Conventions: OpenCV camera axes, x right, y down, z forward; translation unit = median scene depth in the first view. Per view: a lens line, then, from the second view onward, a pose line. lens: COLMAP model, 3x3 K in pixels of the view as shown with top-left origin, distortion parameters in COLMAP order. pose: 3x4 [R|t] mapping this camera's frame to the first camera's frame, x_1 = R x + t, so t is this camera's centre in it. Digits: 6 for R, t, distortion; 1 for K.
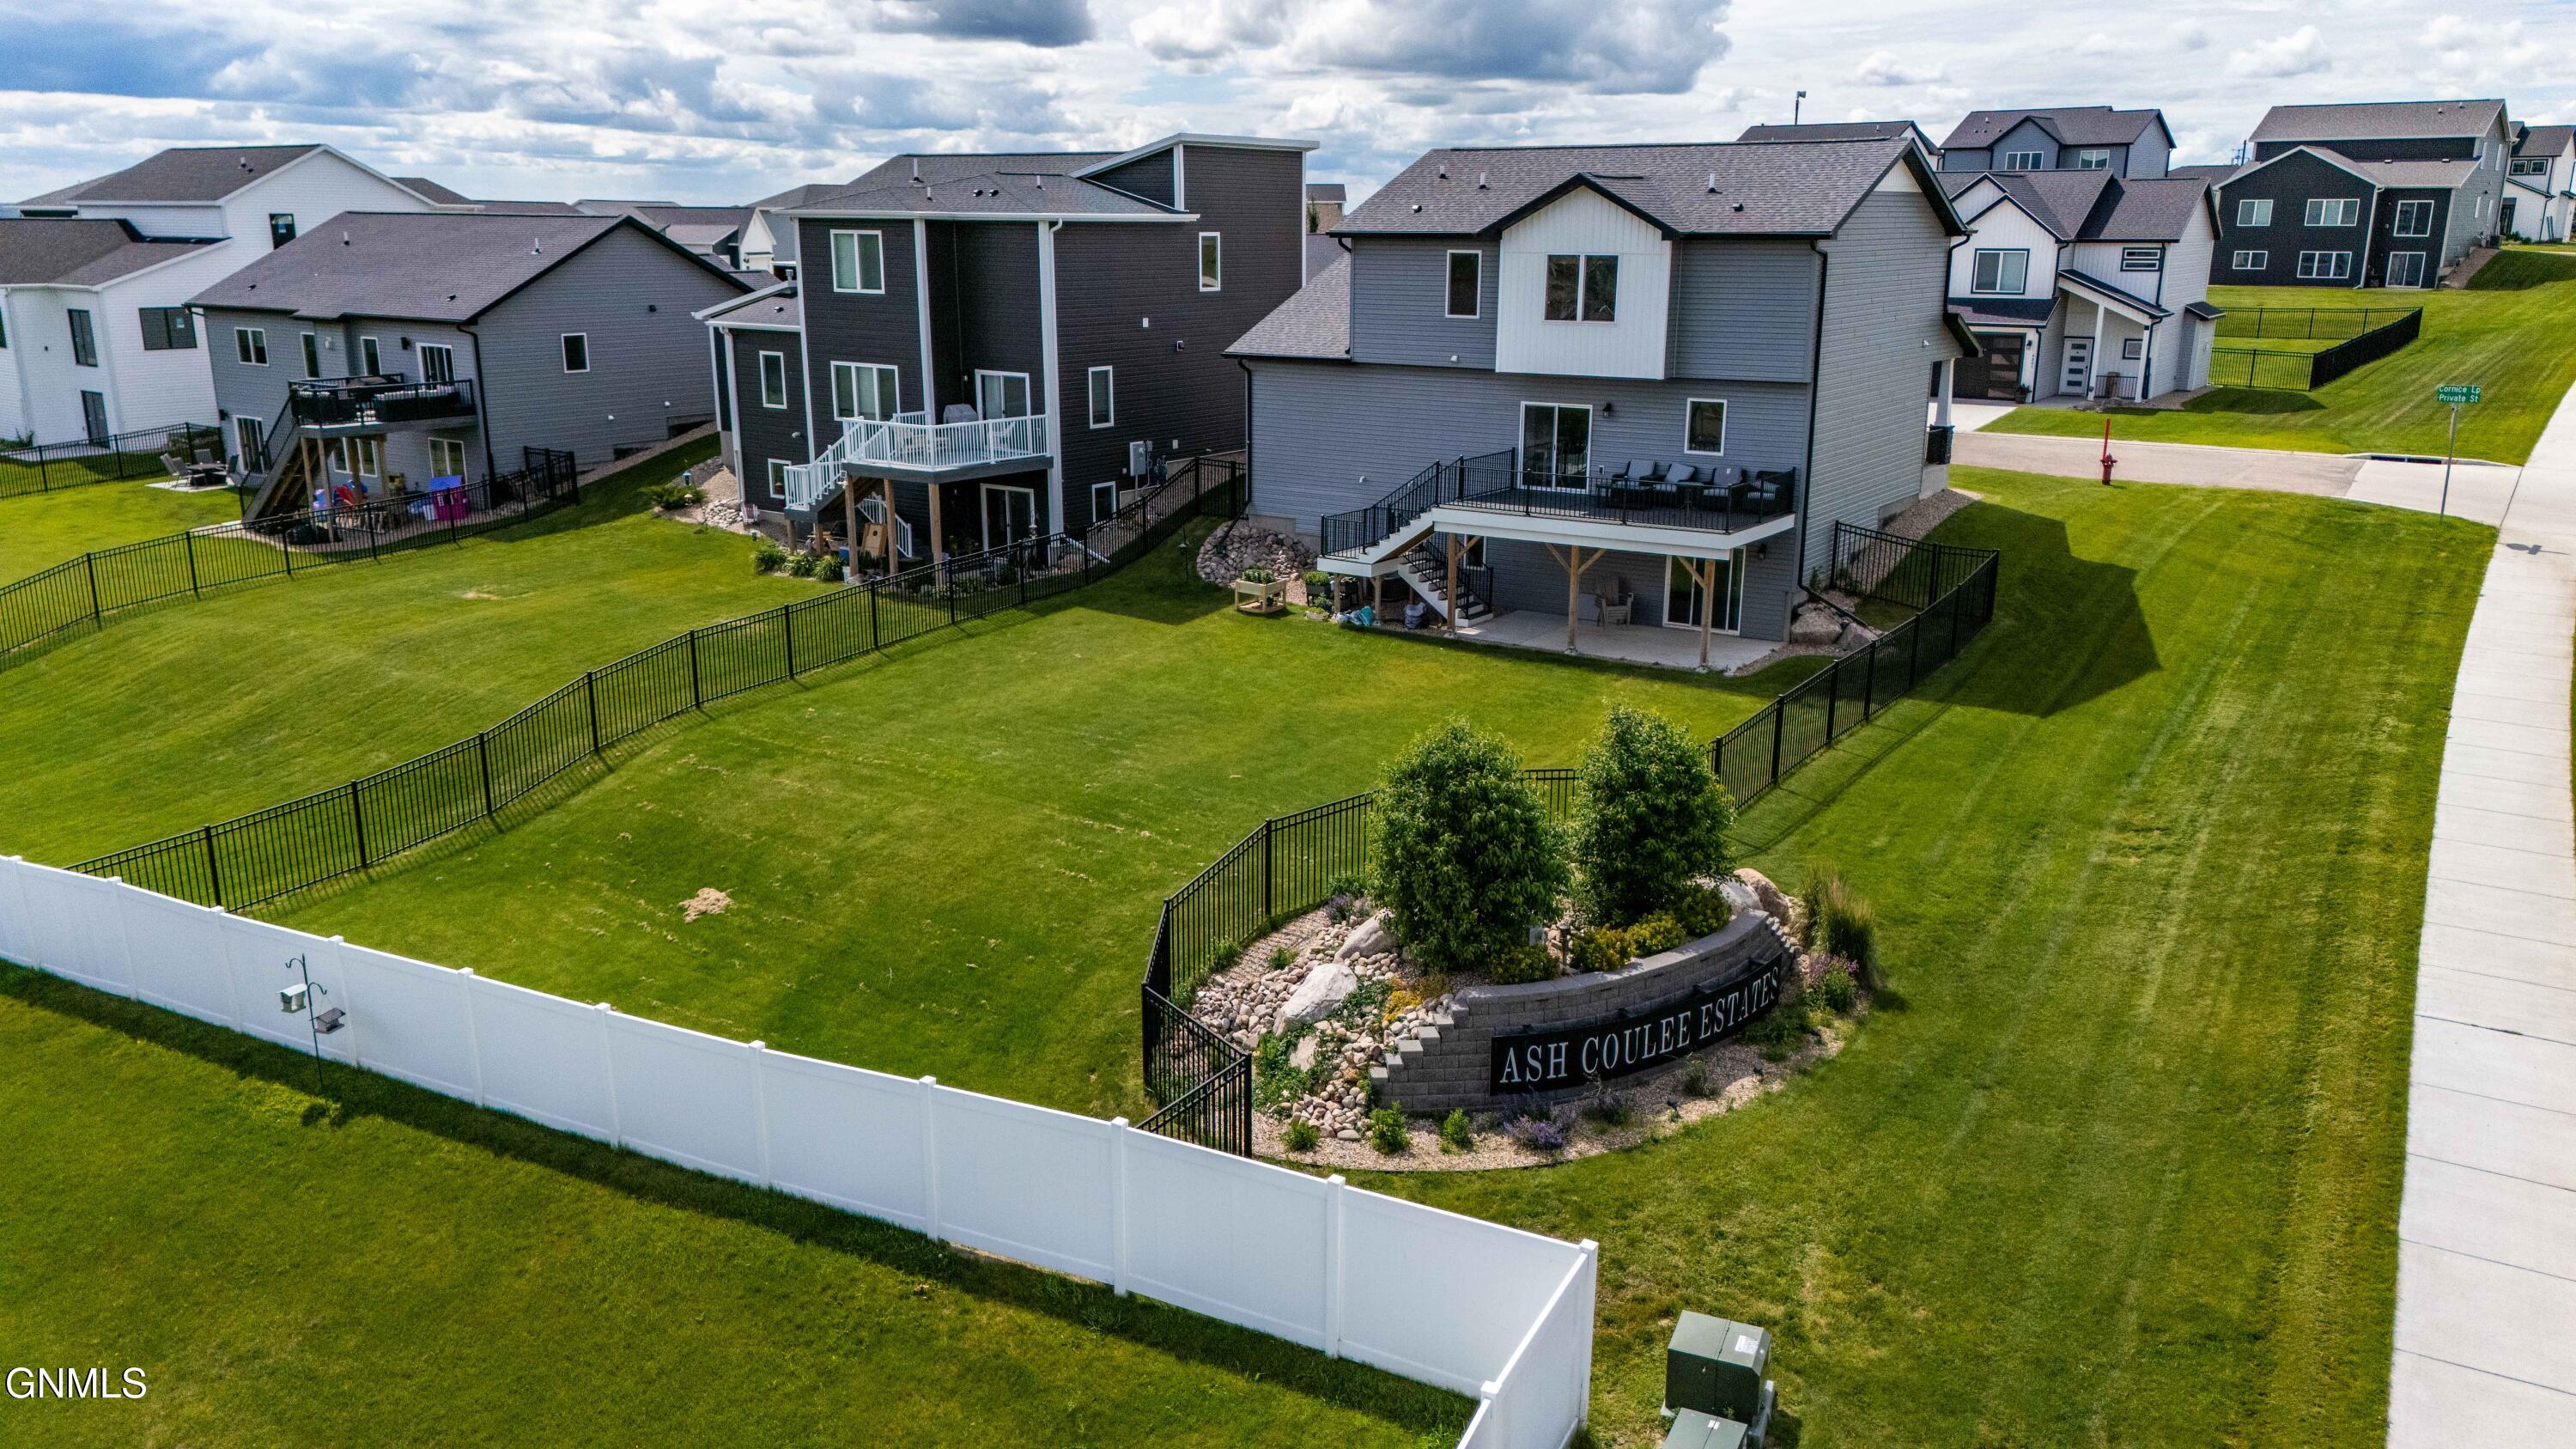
lens RADIAL K [[1856.3, 0, 1298.4], [0, 1856.3, 766.5], [0, 0, 1]] dist [0.097207, -0.129630]
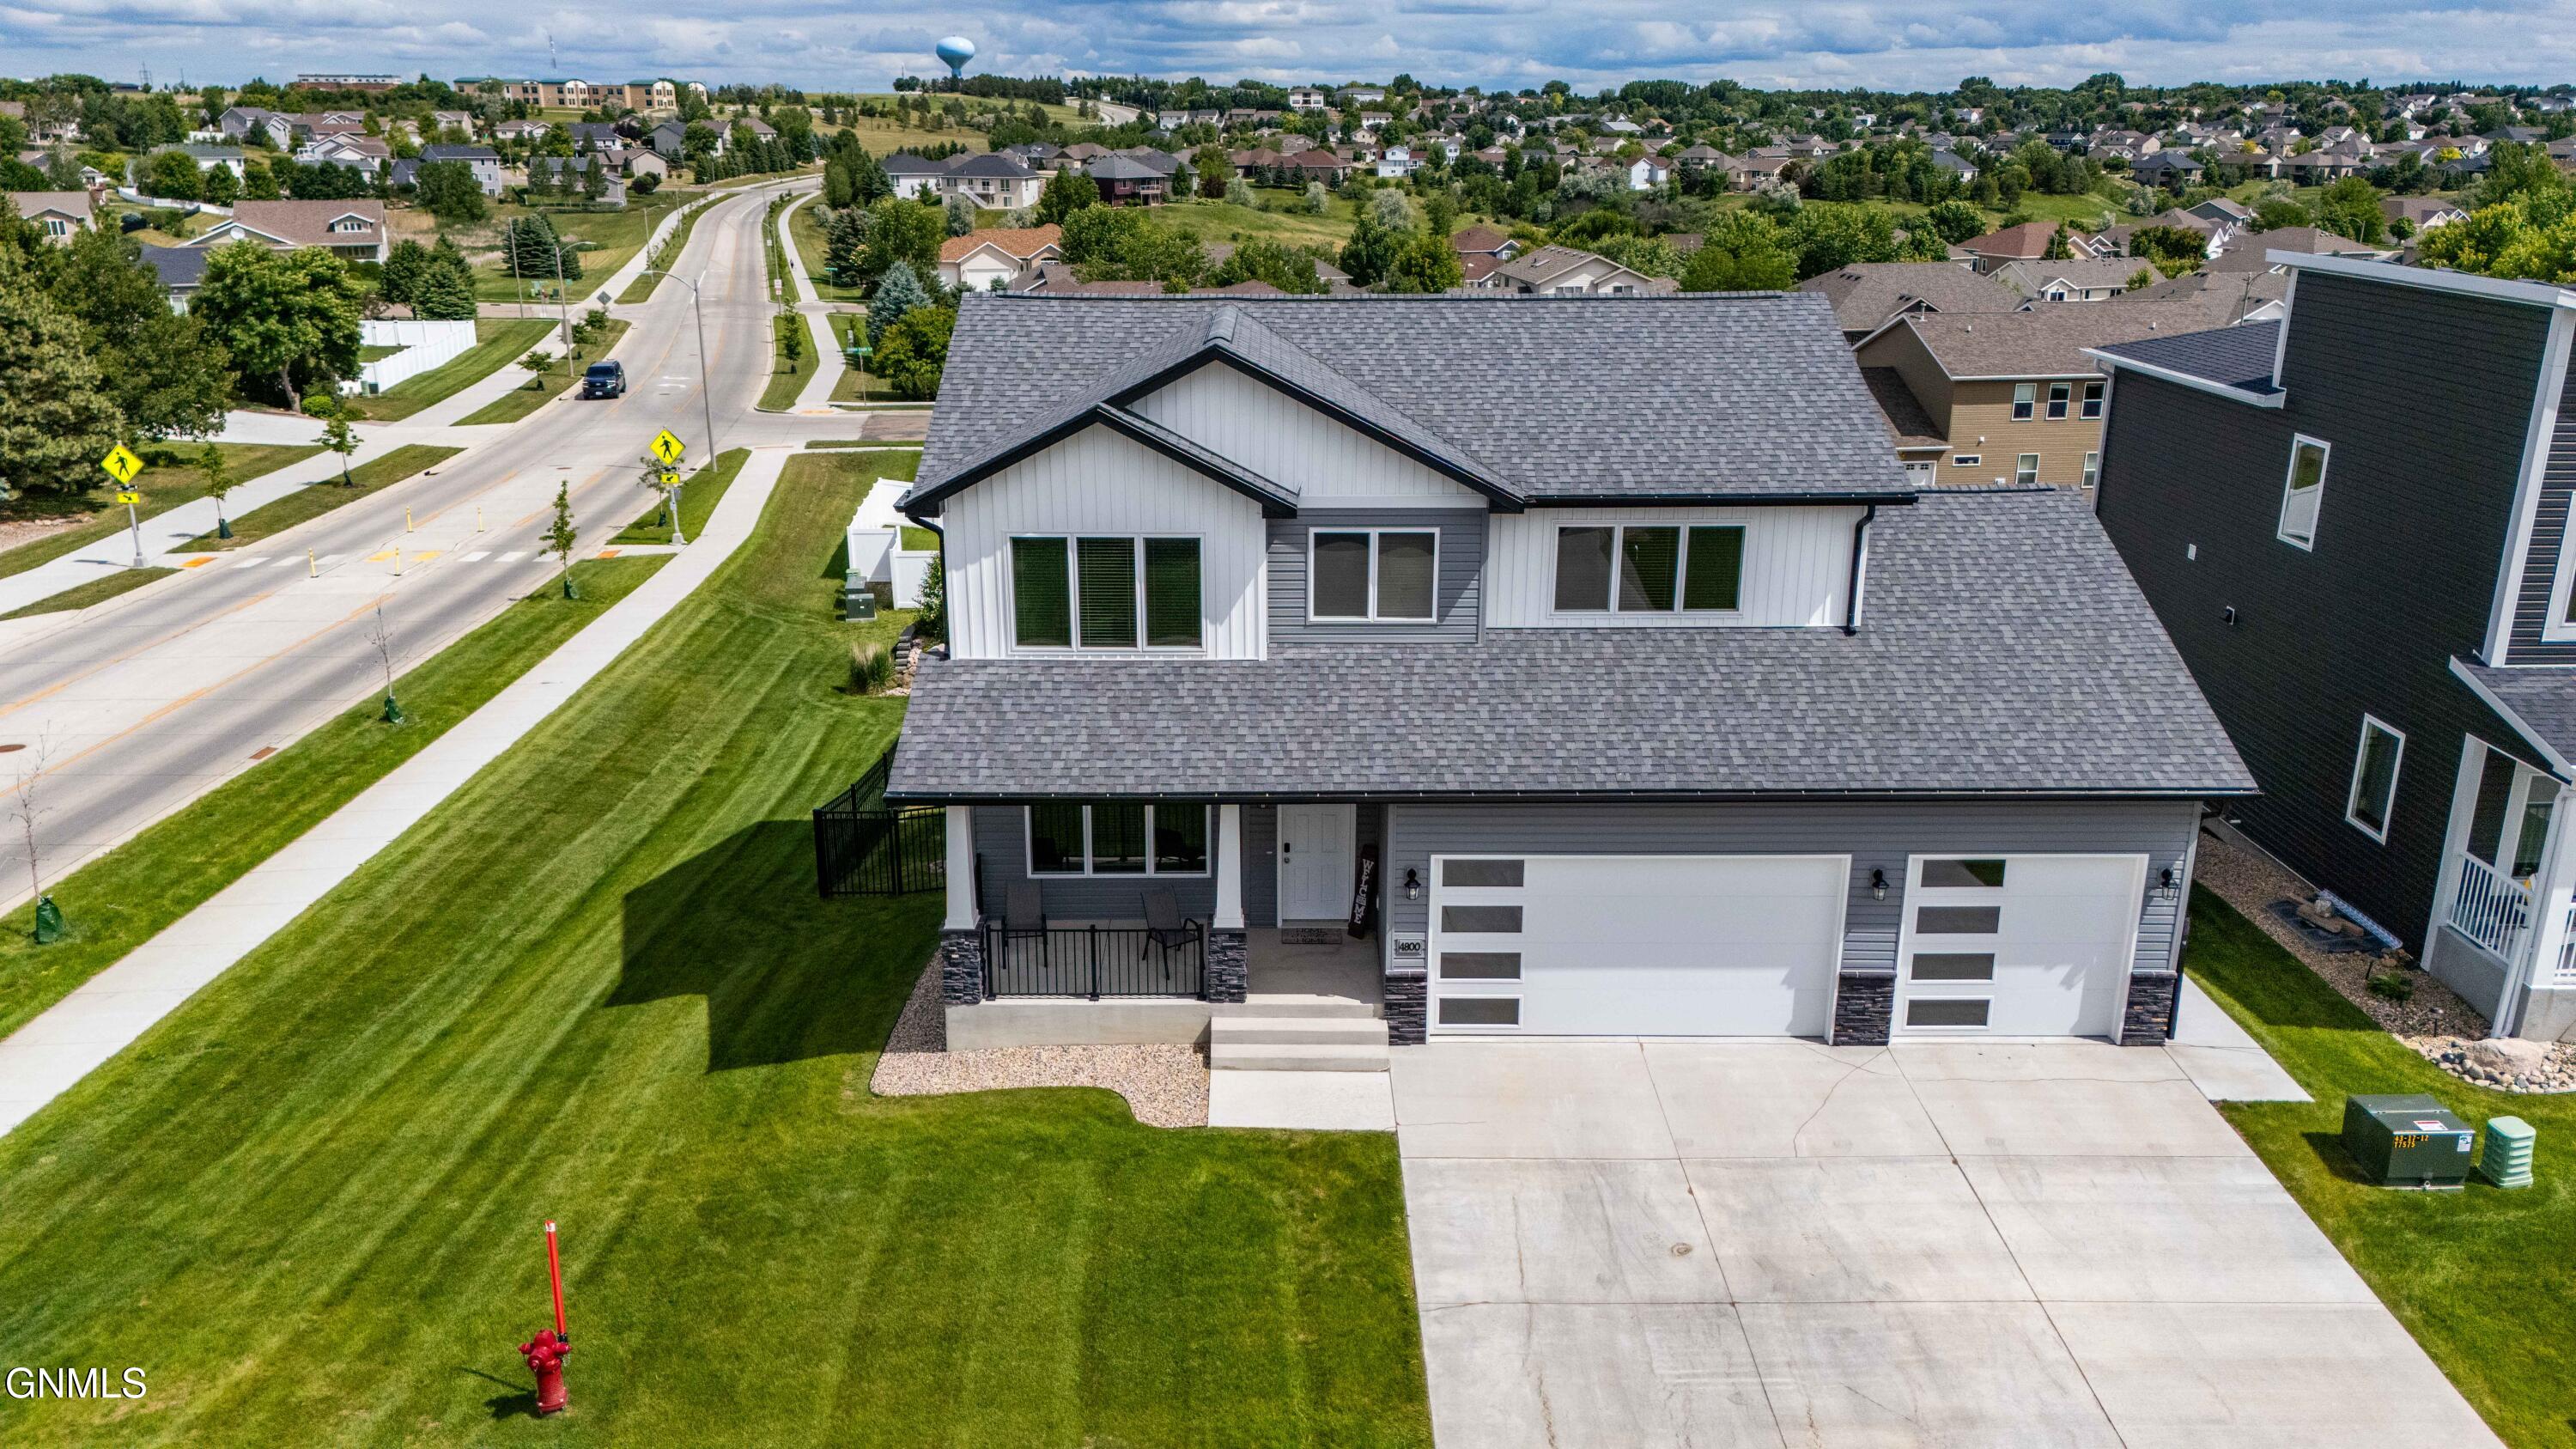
lens RADIAL K [[1889.0, 0, 1293.4], [0, 1889.0, 728.7], [0, 0, 1]] dist [0.081640, -0.071025]
pose [[-0.817869, 0.172780, -0.548851, 0.559220], [-0.164145, 0.844159, 0.510345, -0.507117], [0.551495, 0.507486, -0.662051, 1.418316]]
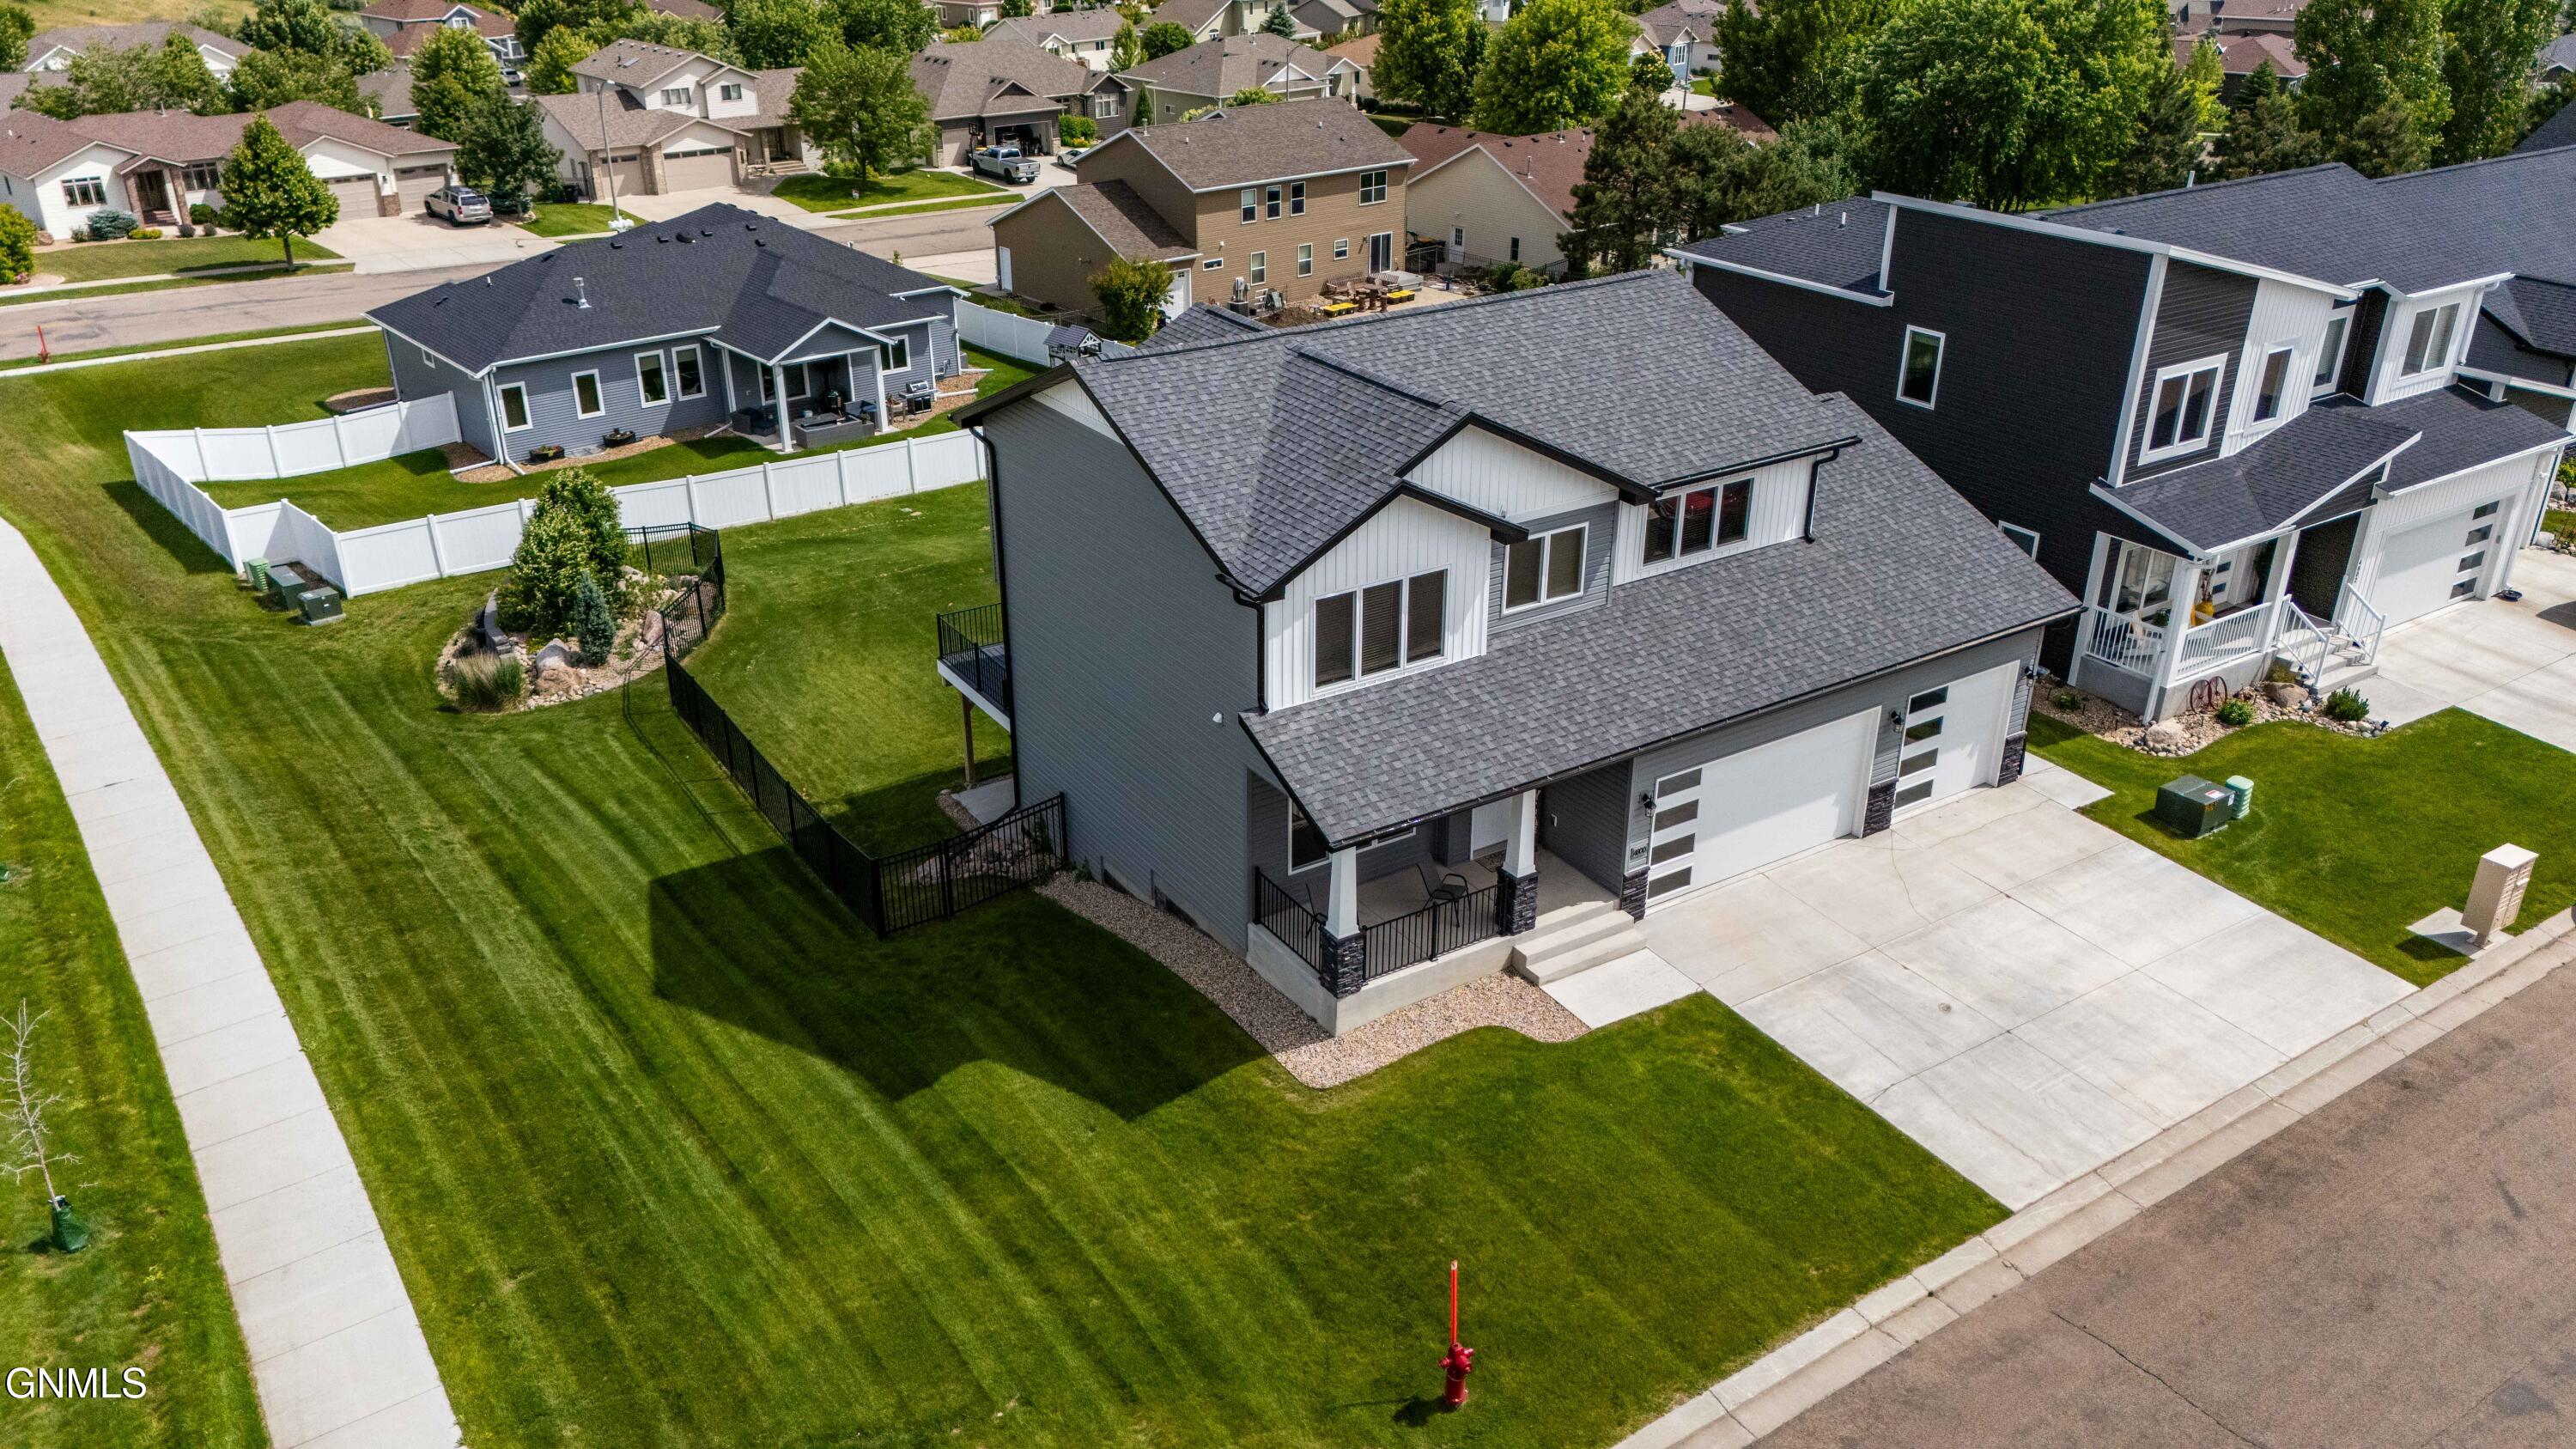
lens RADIAL K [[1889.0, 0, 1293.4], [0, 1889.0, 728.7], [0, 0, 1]] dist [0.081640, -0.071025]
pose [[-0.380636, 0.395302, -0.835974, 0.838143], [-0.259578, 0.822001, 0.506886, -0.539718], [0.887545, 0.409940, -0.210271, 1.148036]]
